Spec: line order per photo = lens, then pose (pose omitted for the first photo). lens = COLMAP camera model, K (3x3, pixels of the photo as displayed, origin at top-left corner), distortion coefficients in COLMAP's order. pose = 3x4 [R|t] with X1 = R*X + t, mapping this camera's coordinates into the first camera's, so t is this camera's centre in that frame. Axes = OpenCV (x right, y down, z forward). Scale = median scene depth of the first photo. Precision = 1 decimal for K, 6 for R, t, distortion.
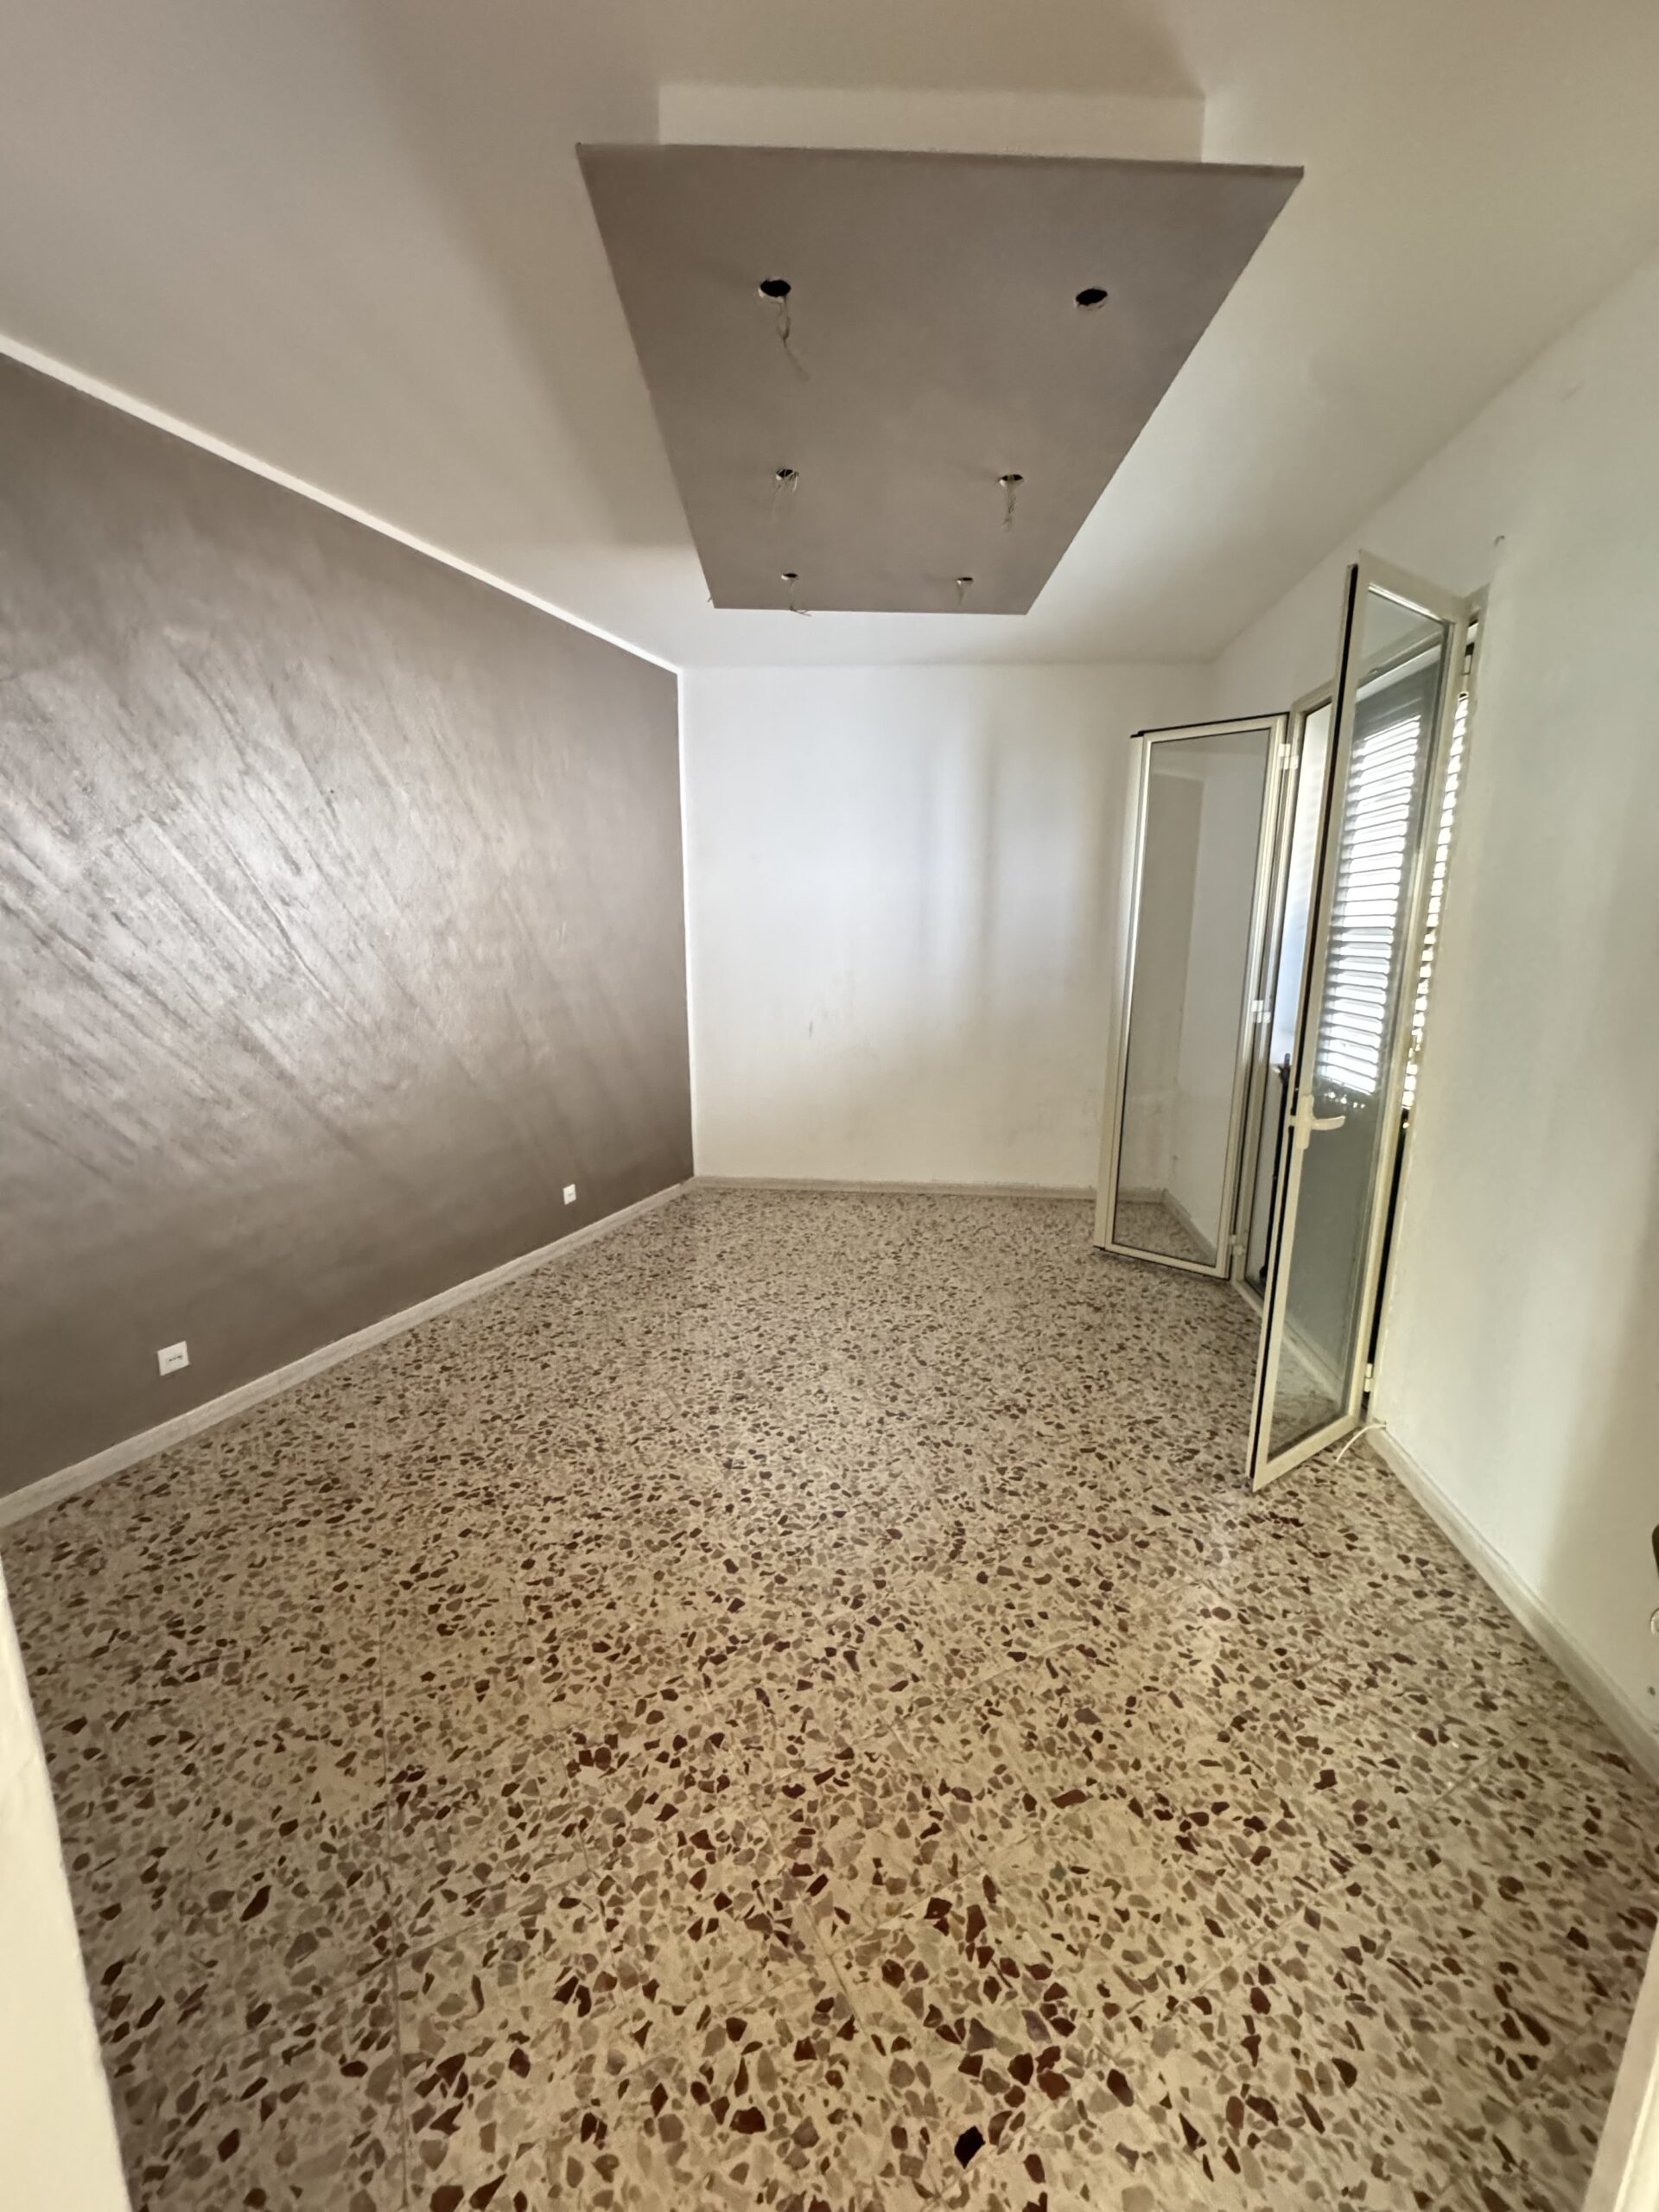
lens RADIAL K [[881.2, 0, 829.3], [0, 881.2, 1102.5], [0, 0, 1]] dist [-0.005797, 0.000685]
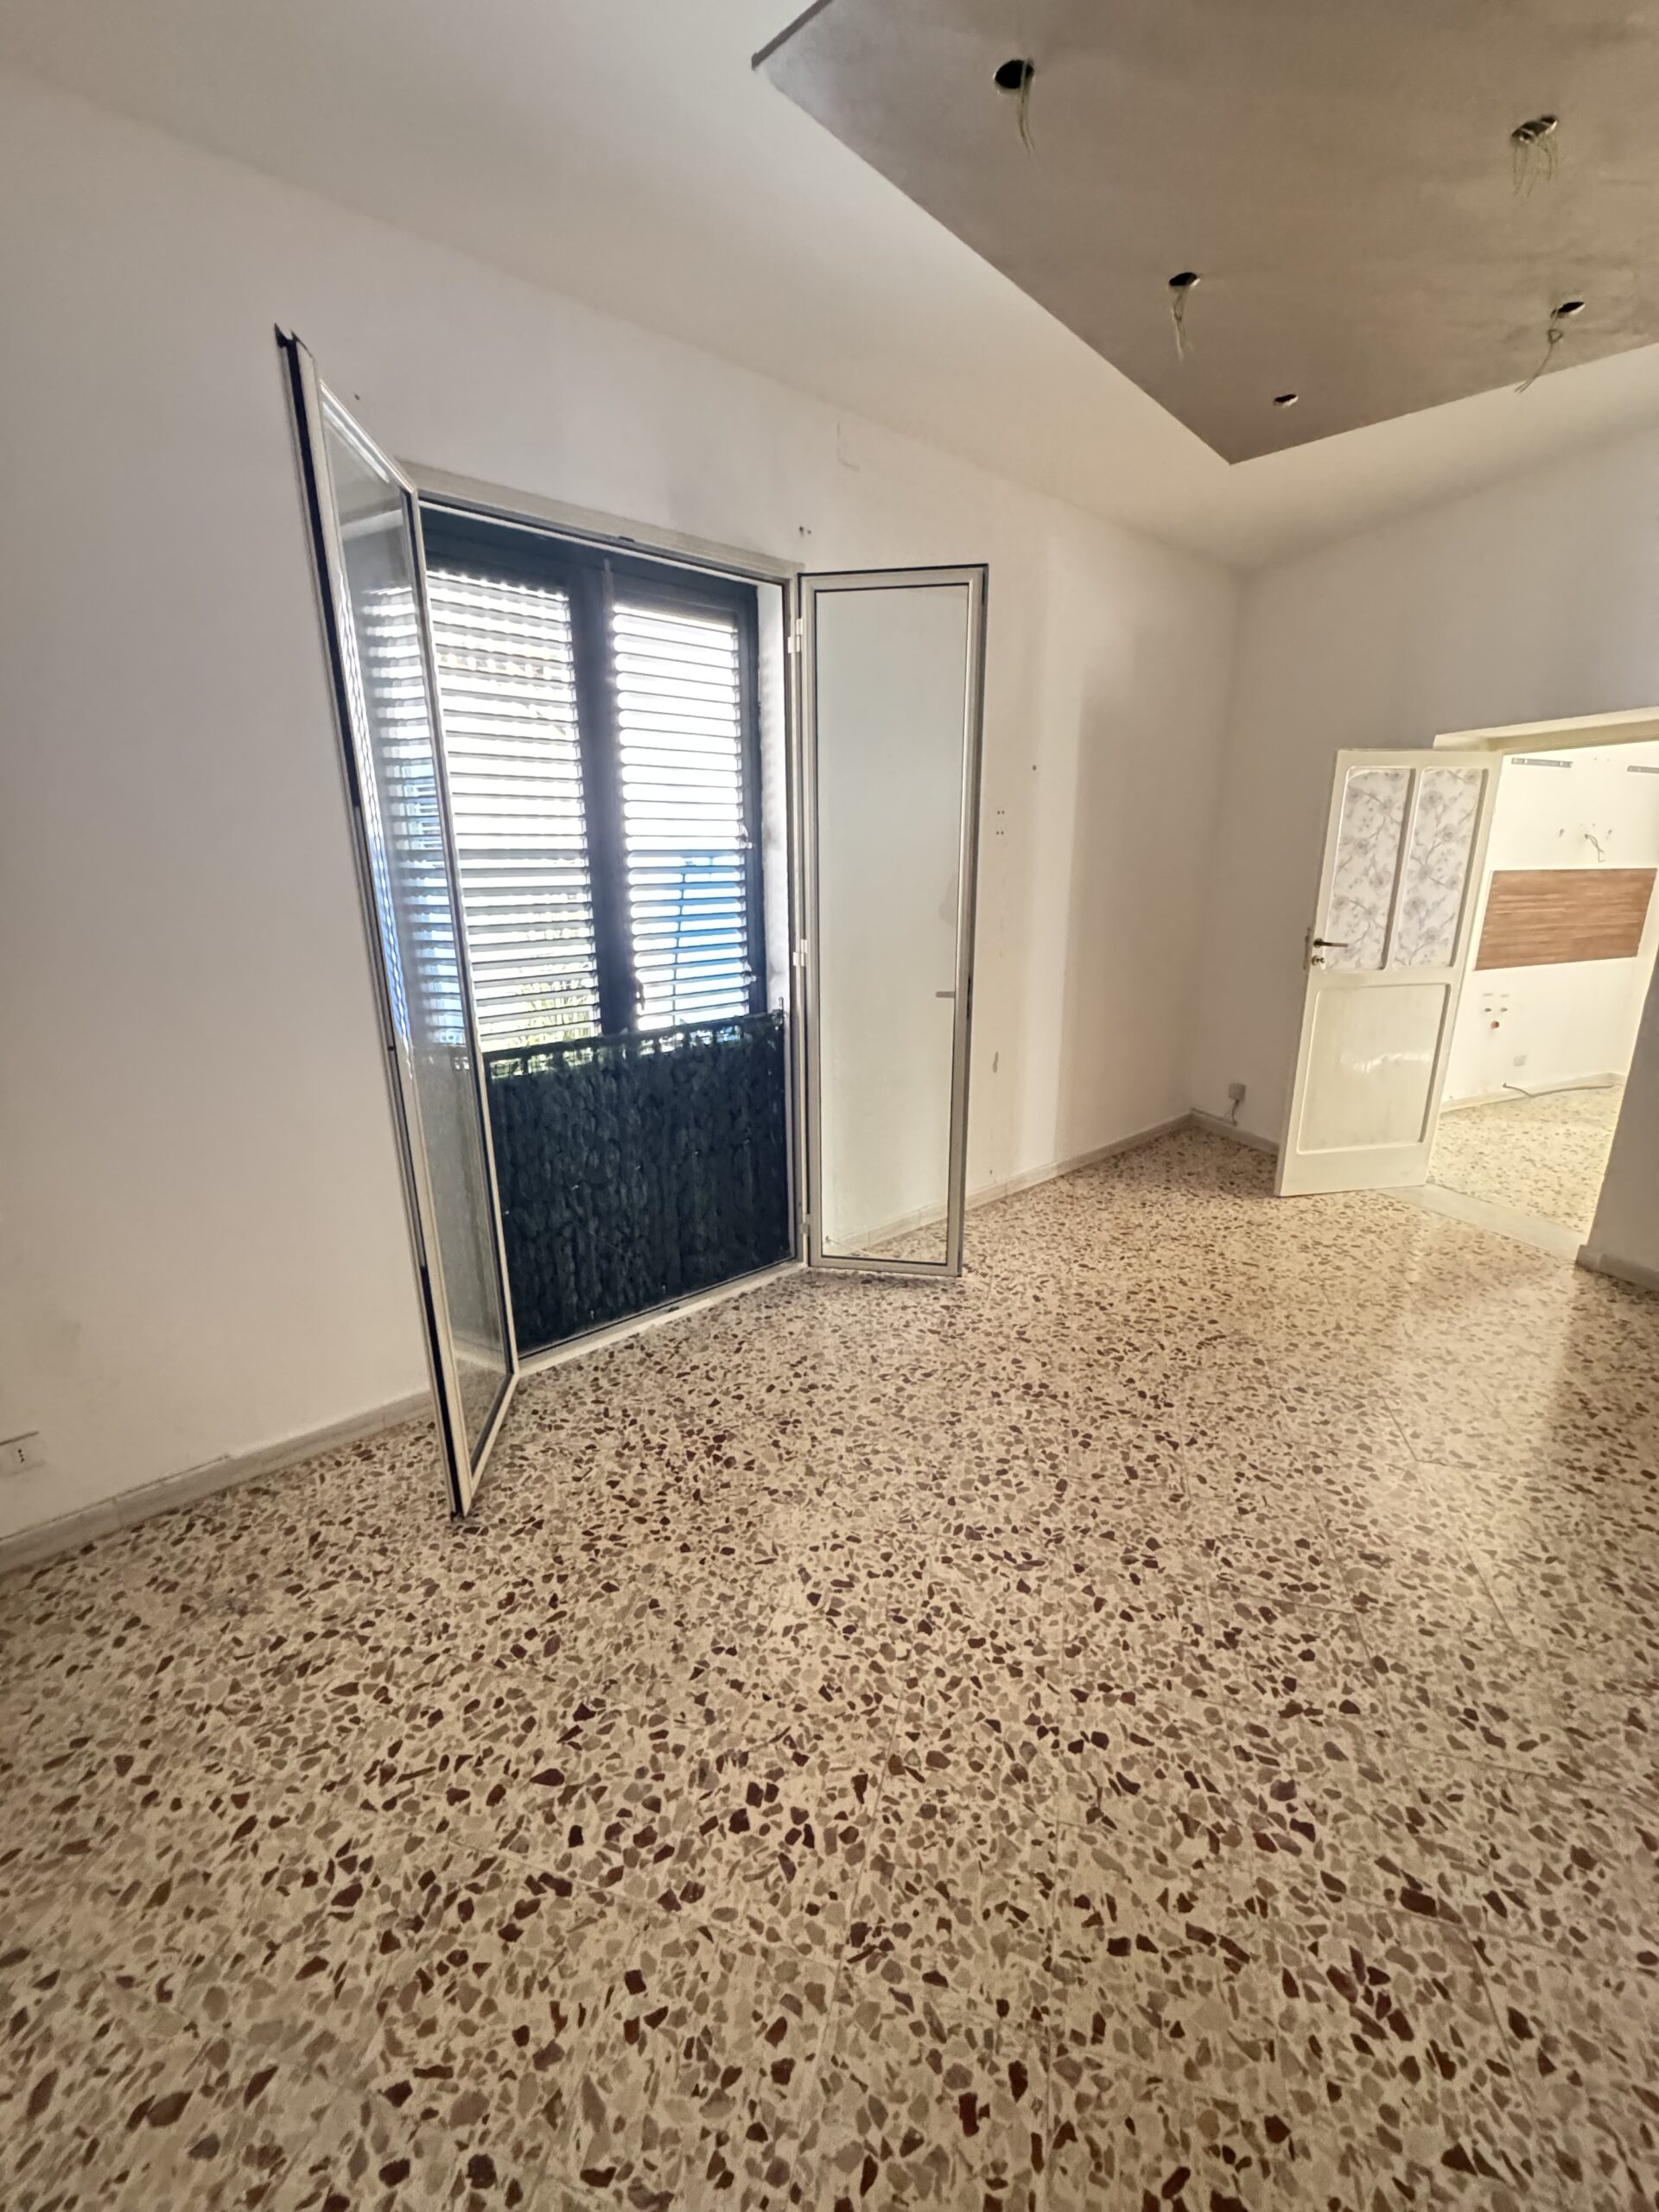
lens RADIAL K [[881.2, 0, 829.3], [0, 881.2, 1102.5], [0, 0, 1]] dist [-0.005797, 0.000685]
pose [[-0.724938, -0.186881, 0.662979, -0.257764], [0.133996, 0.905844, 0.401859, -0.441120], [-0.675655, 0.380160, -0.631640, 2.249927]]
